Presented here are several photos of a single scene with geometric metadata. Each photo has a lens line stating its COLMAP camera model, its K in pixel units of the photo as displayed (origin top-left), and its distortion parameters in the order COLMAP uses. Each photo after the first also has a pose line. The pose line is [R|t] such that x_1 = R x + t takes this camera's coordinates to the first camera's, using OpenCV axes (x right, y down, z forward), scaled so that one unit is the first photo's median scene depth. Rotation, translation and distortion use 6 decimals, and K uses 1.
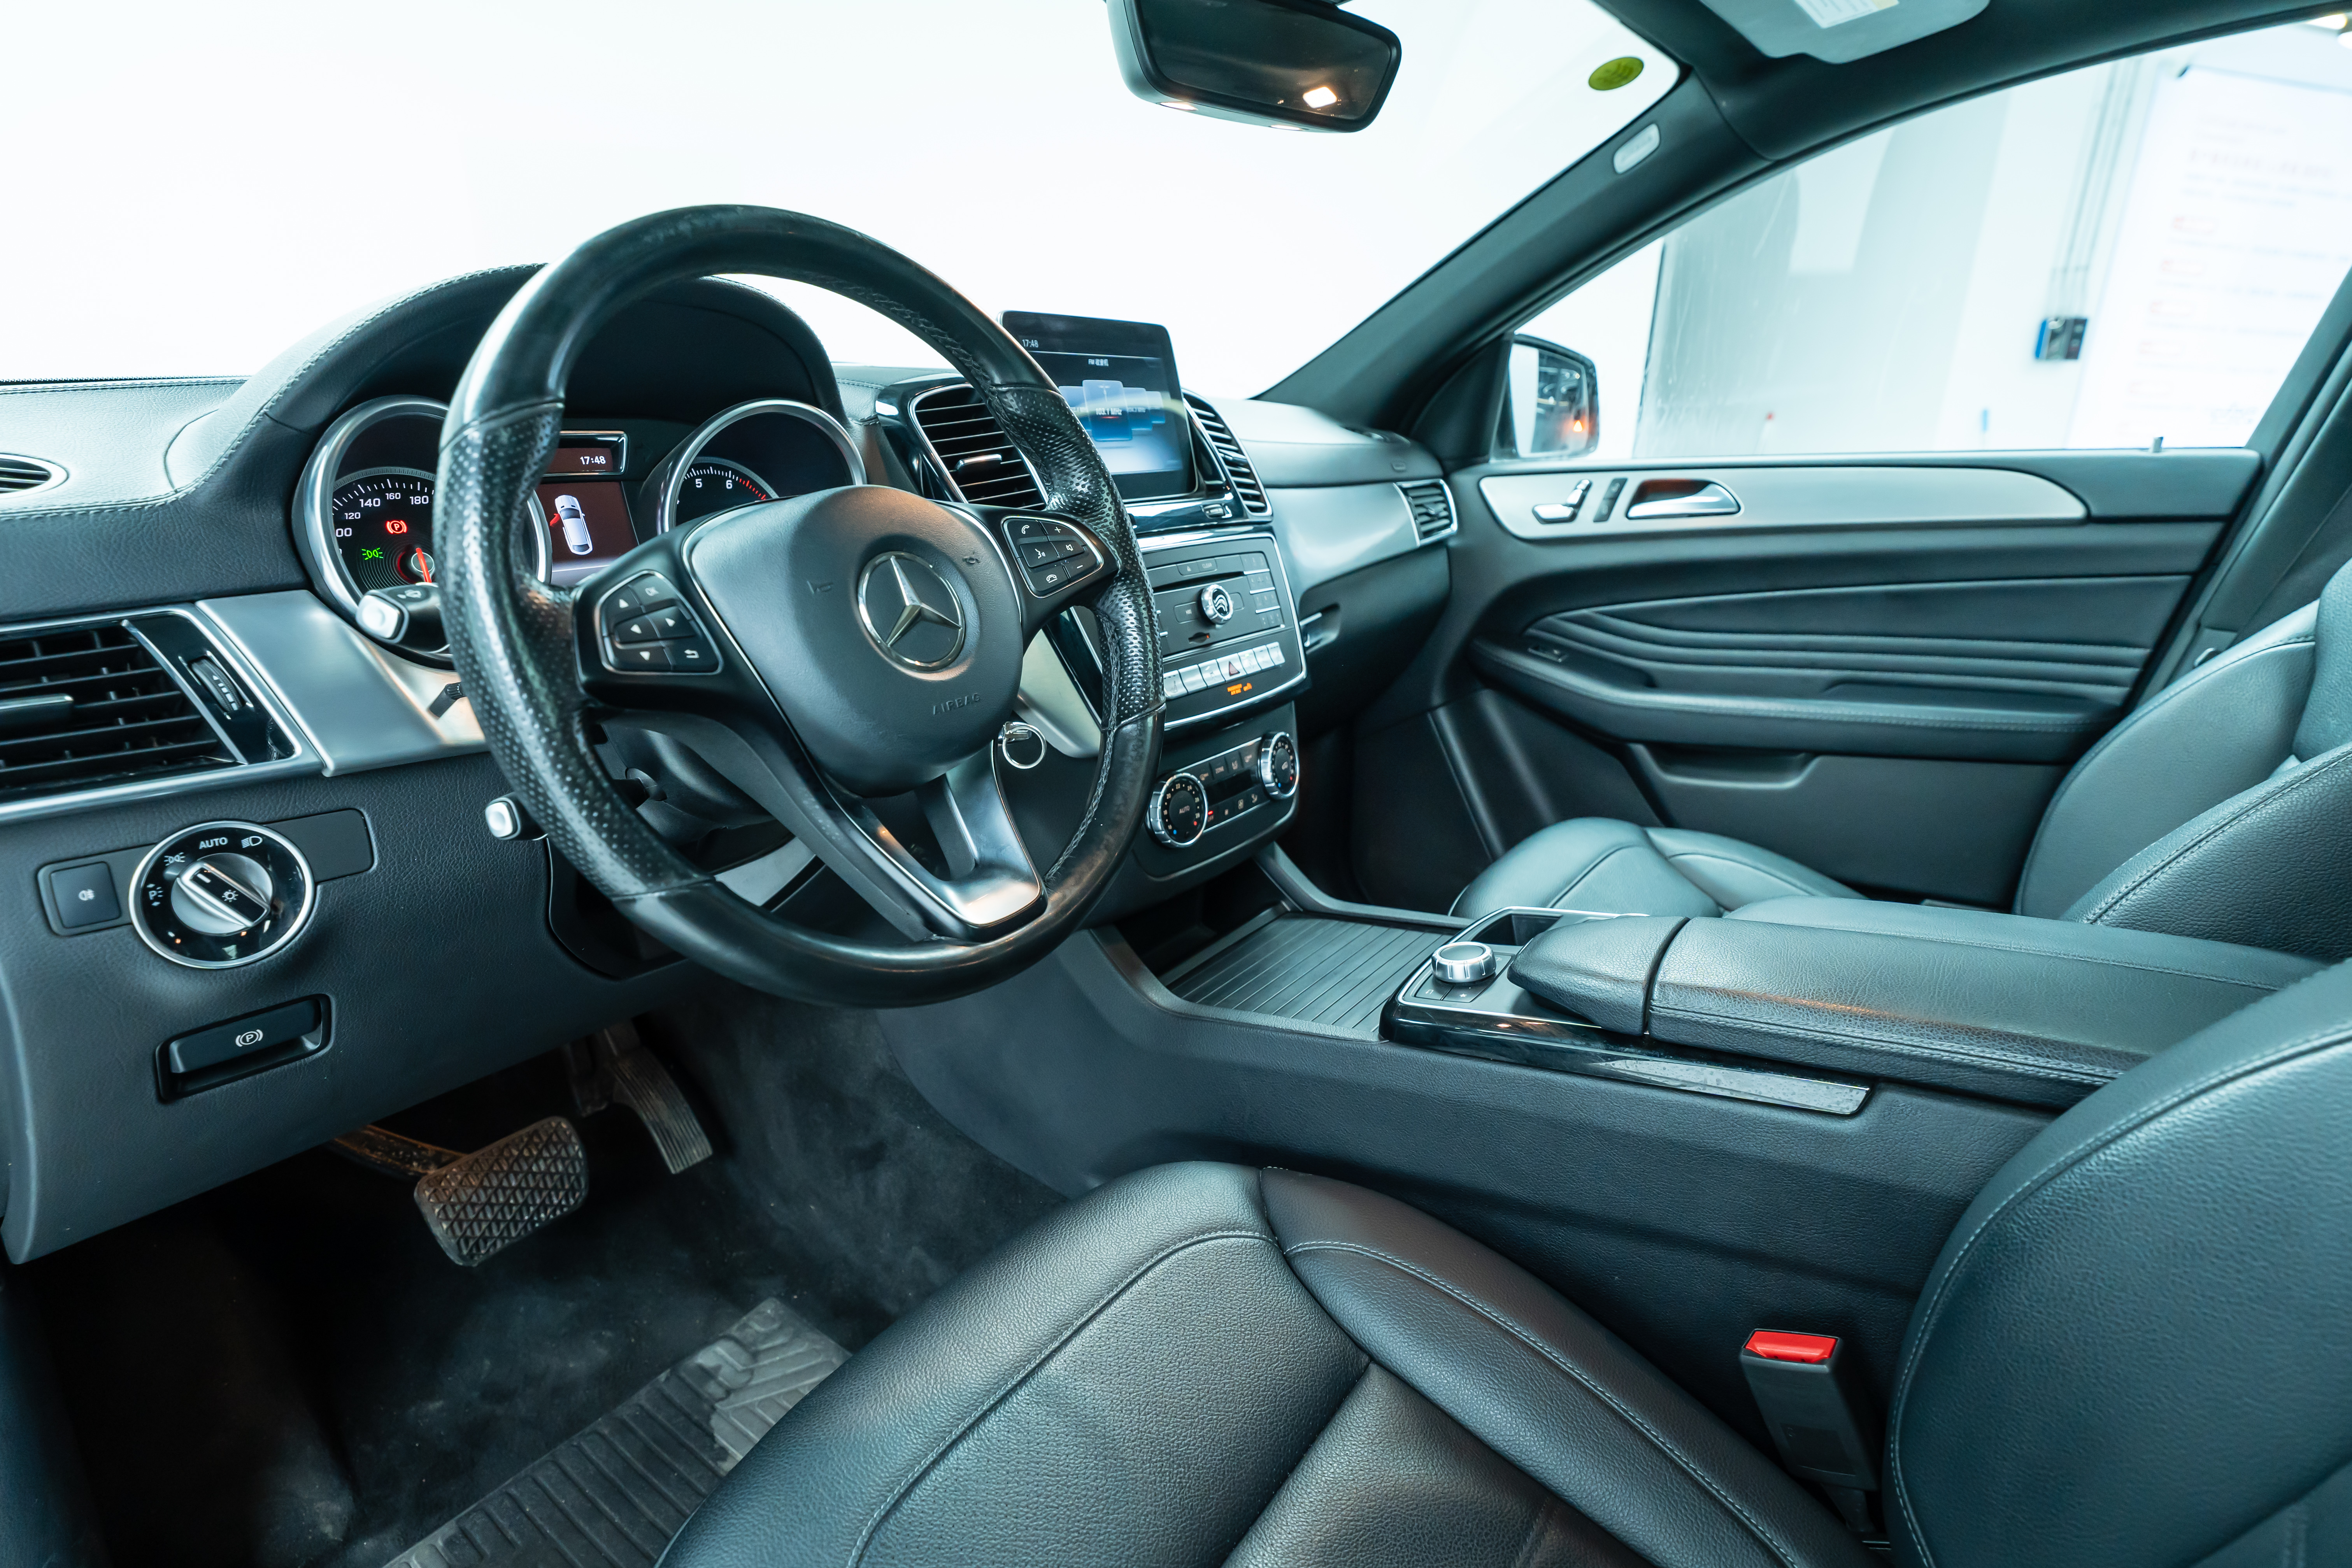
lens RADIAL K [[1218.8, 0, 1145.9], [0, 1218.8, 774.2], [0, 0, 1]] dist [0.002084, 0.000548]
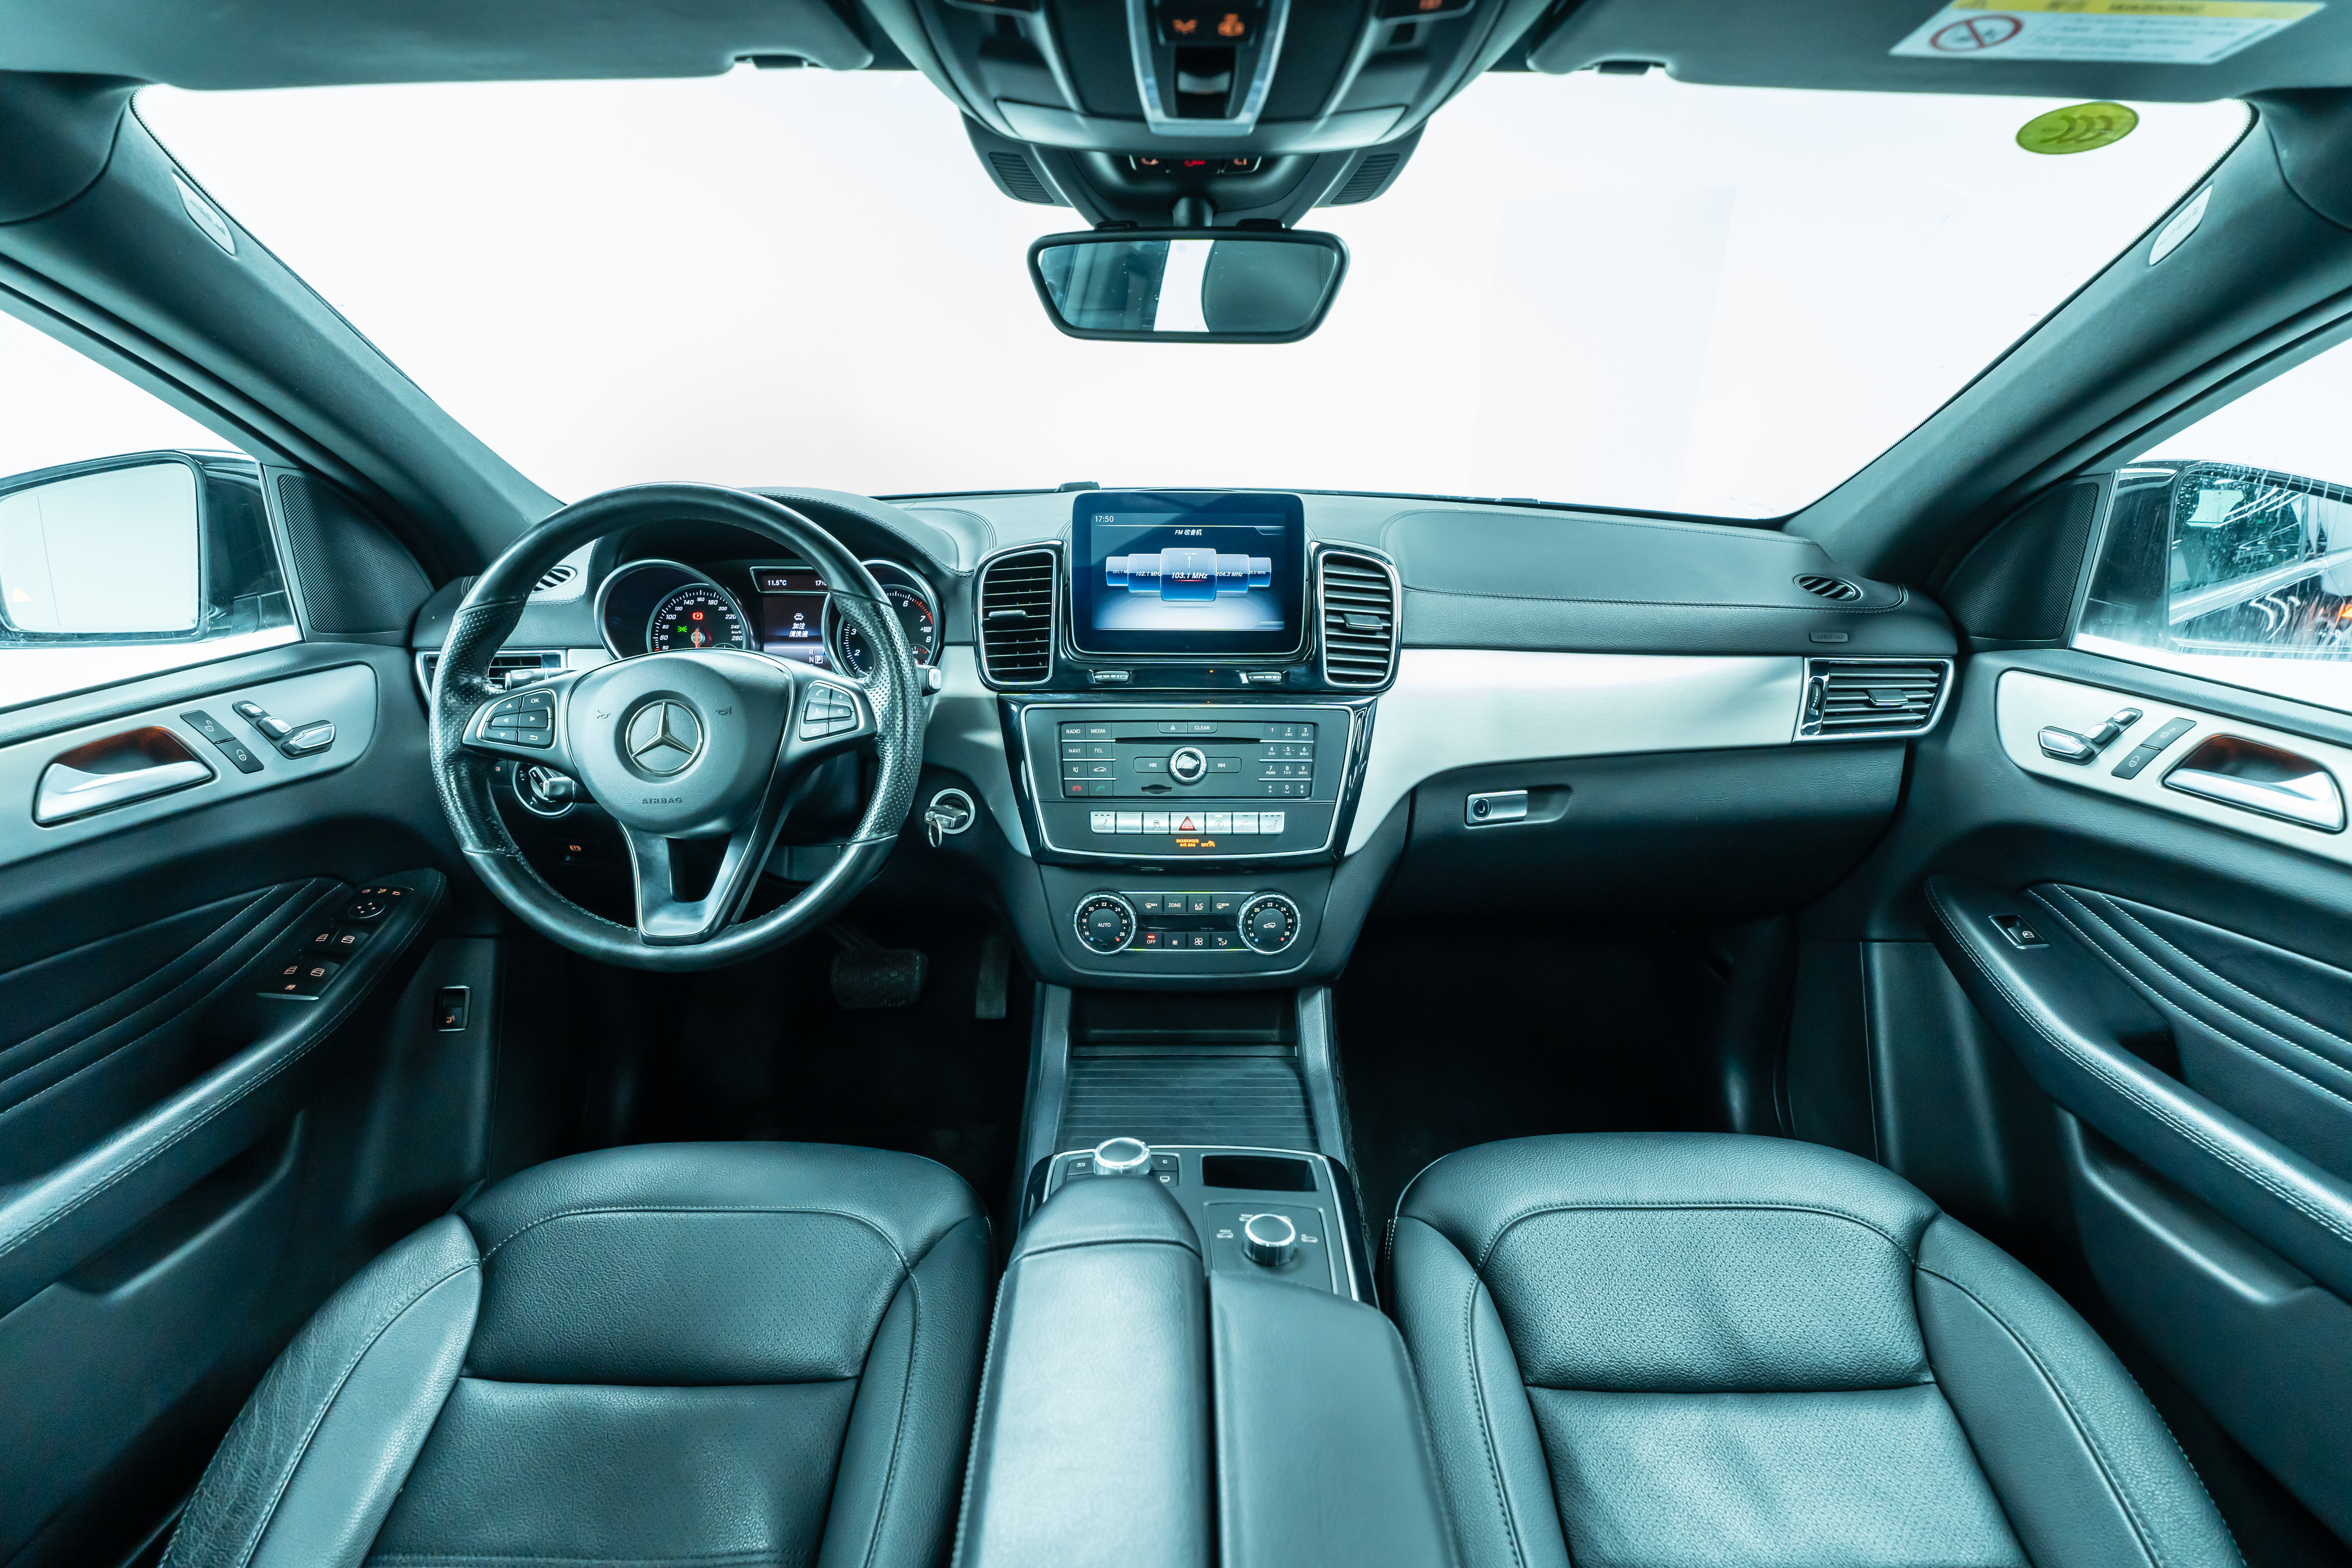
lens RADIAL K [[1056.6, 0, 1176.0], [0, 1056.6, 784.0], [0, 0, 1]] dist [0.000032, 0.000529]
pose [[0.599447, 0.289304, -0.746302, 0.745909], [-0.232604, 0.955119, 0.183420, -0.285534], [0.765871, 0.063642, 0.639837, 0.364444]]
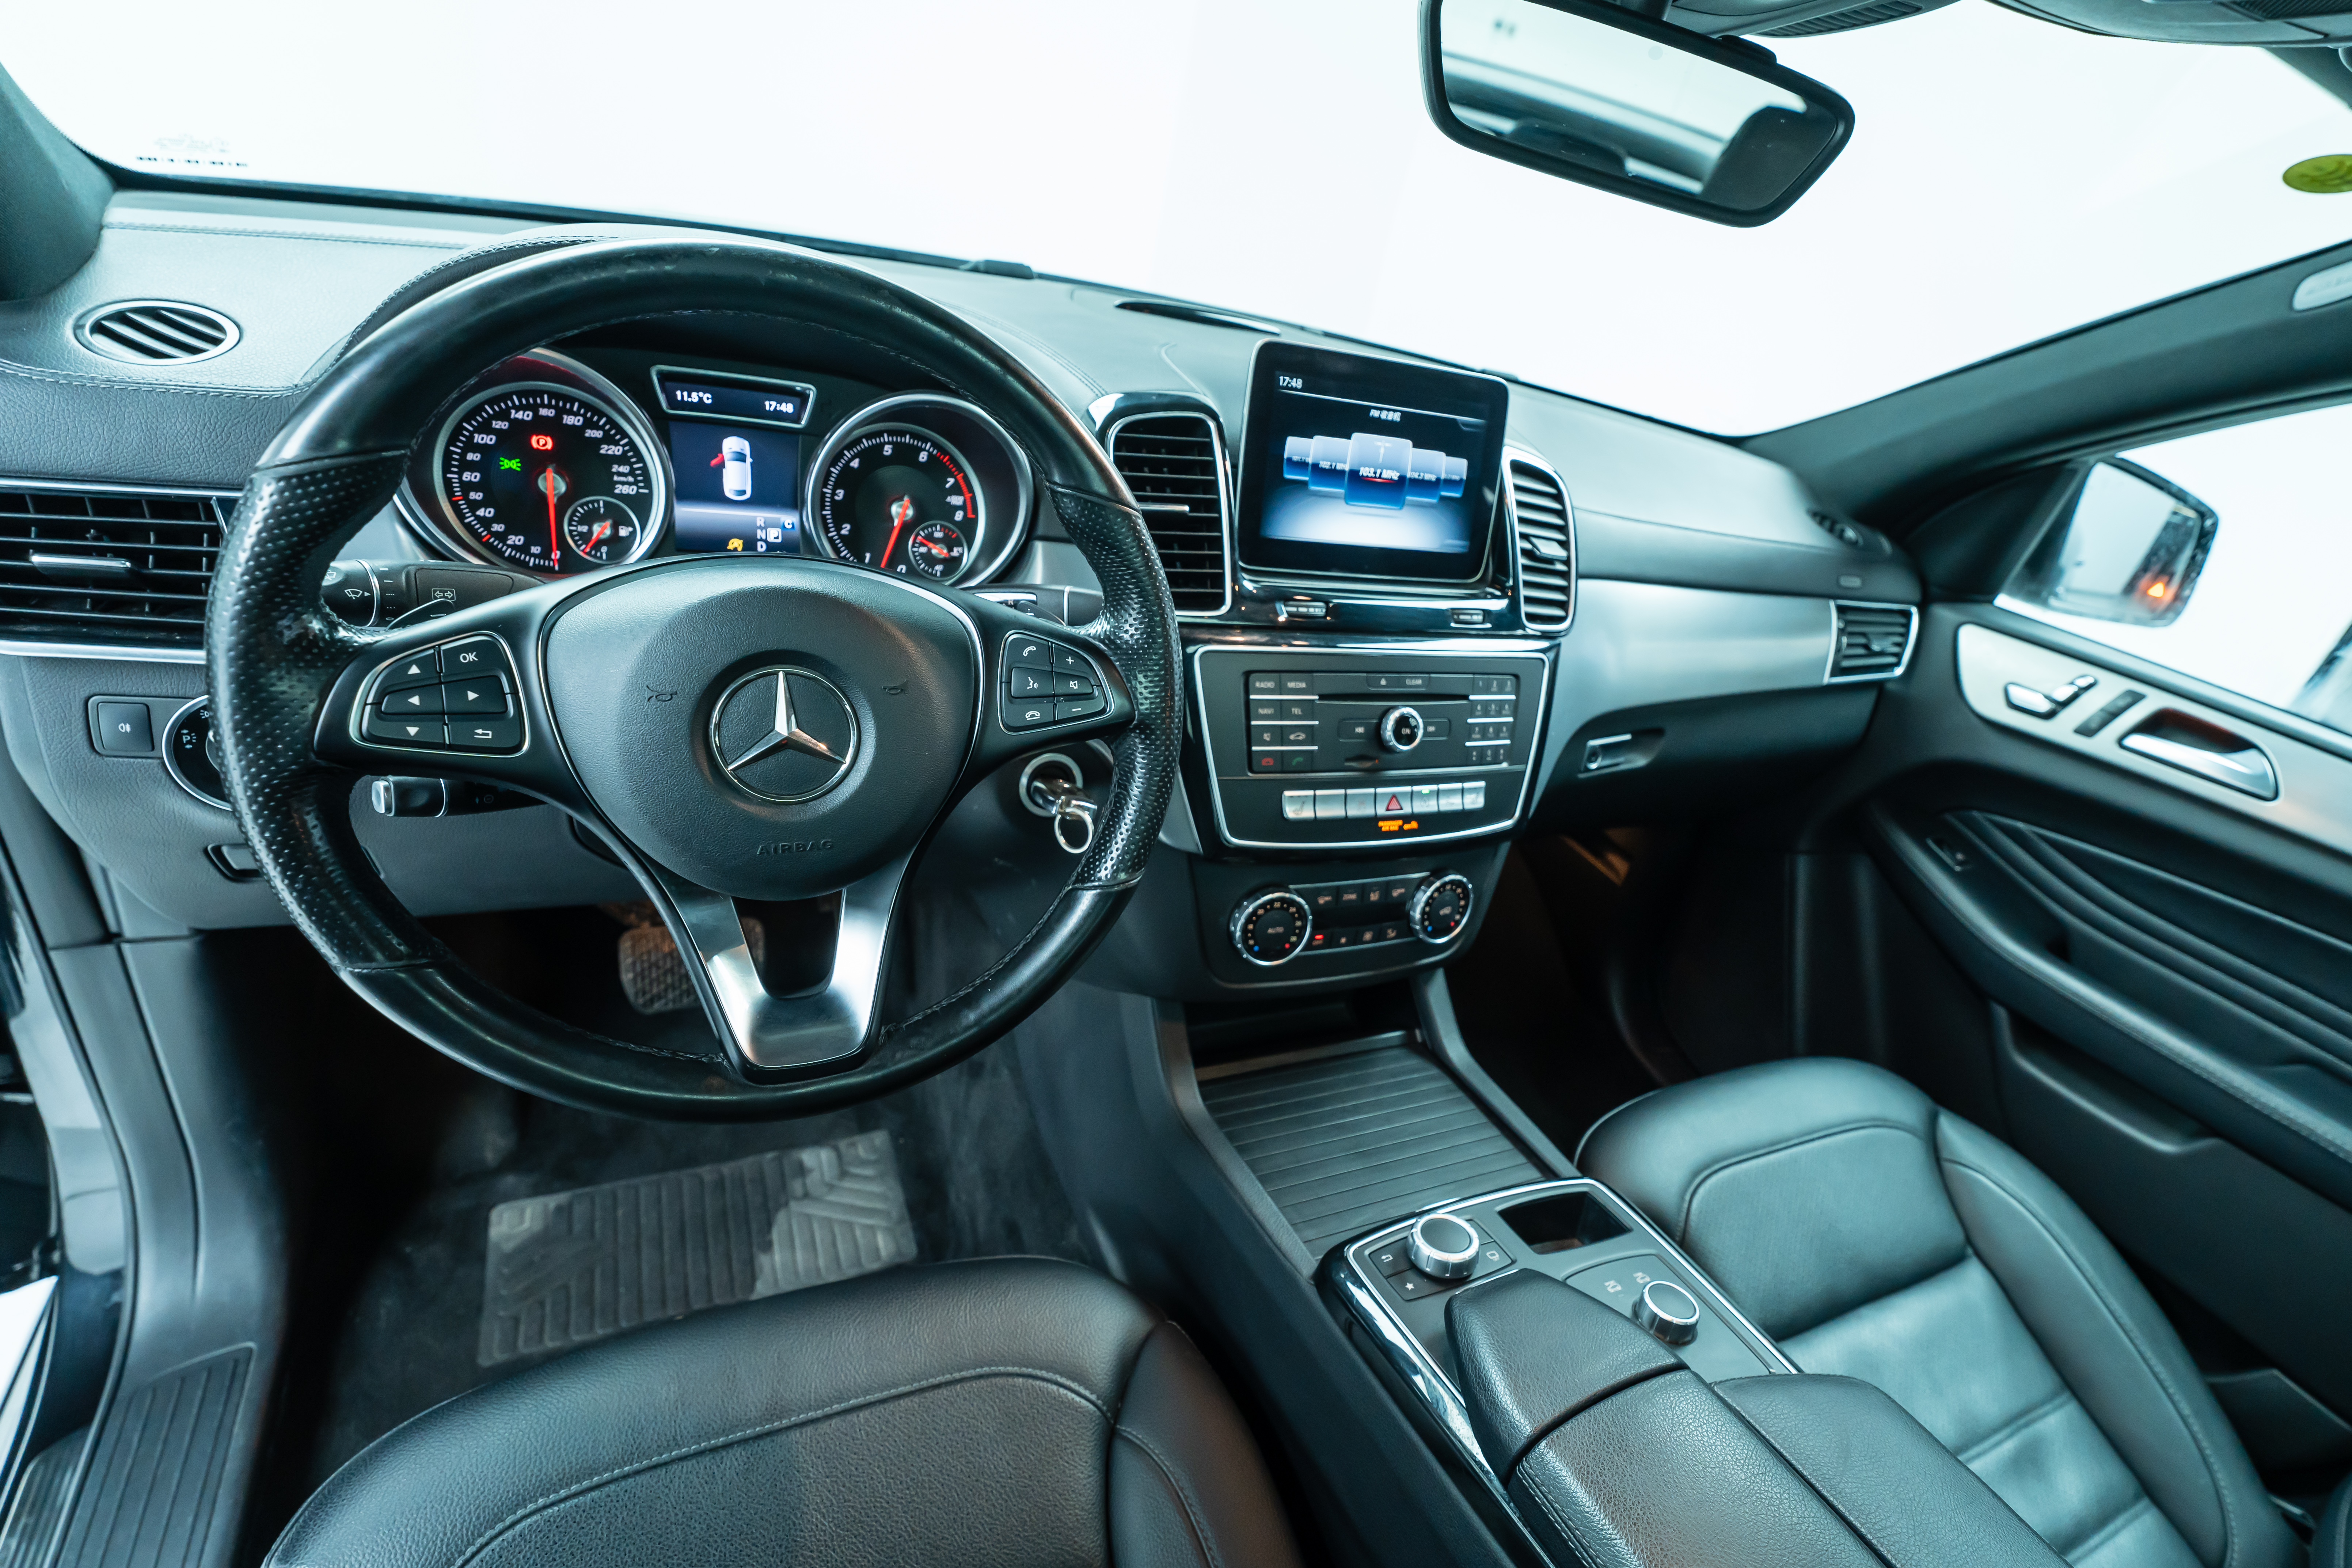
lens RADIAL K [[1134.0, 0, 1266.4], [0, 1134.0, 792.8], [0, 0, 1]] dist [-0.000576, 0.000249]
pose [[0.870834, 0.385725, -0.304736, 0.230344], [-0.333591, 0.919033, 0.209990, -0.227711], [0.361060, -0.081210, 0.929000, 0.198041]]
